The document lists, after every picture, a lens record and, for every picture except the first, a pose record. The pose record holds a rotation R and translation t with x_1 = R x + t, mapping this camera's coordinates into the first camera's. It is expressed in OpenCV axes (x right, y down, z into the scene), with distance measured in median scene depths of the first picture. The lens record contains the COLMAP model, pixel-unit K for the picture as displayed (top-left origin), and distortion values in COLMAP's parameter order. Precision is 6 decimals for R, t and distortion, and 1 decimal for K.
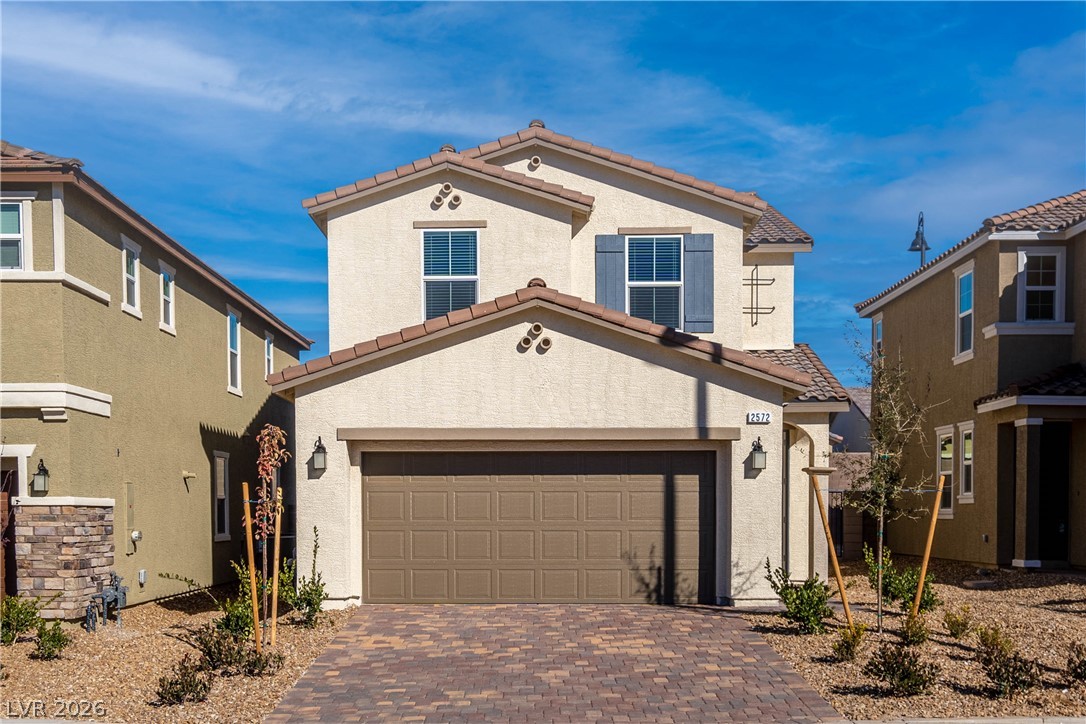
lens RADIAL K [[1246.0, 0, 543.0], [0, 1246.0, 362.0], [0, 0, 1]] dist [-0.005540, 0.015094]
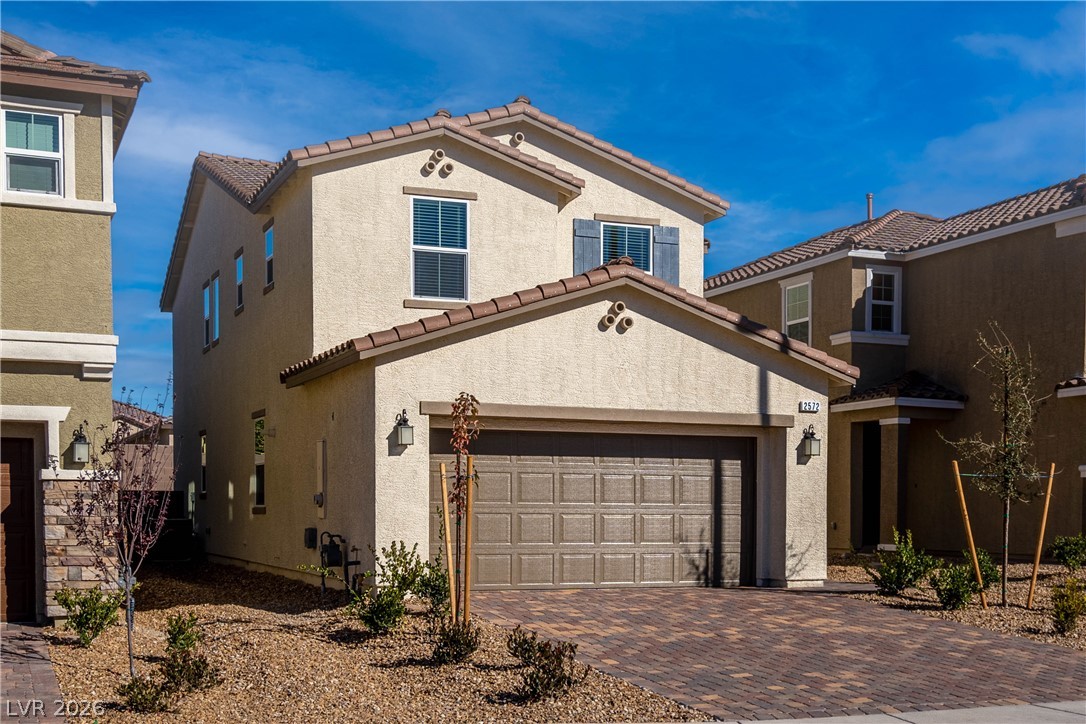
lens RADIAL K [[1213.7, 0, 543.0], [0, 1213.7, 362.0], [0, 0, 1]] dist [-0.004662, 0.001302]
pose [[0.932624, 0.049603, 0.357425, -0.390746], [-0.050100, 0.998713, -0.007876, 0.025855], [-0.357356, -0.010562, 0.933909, 0.124985]]
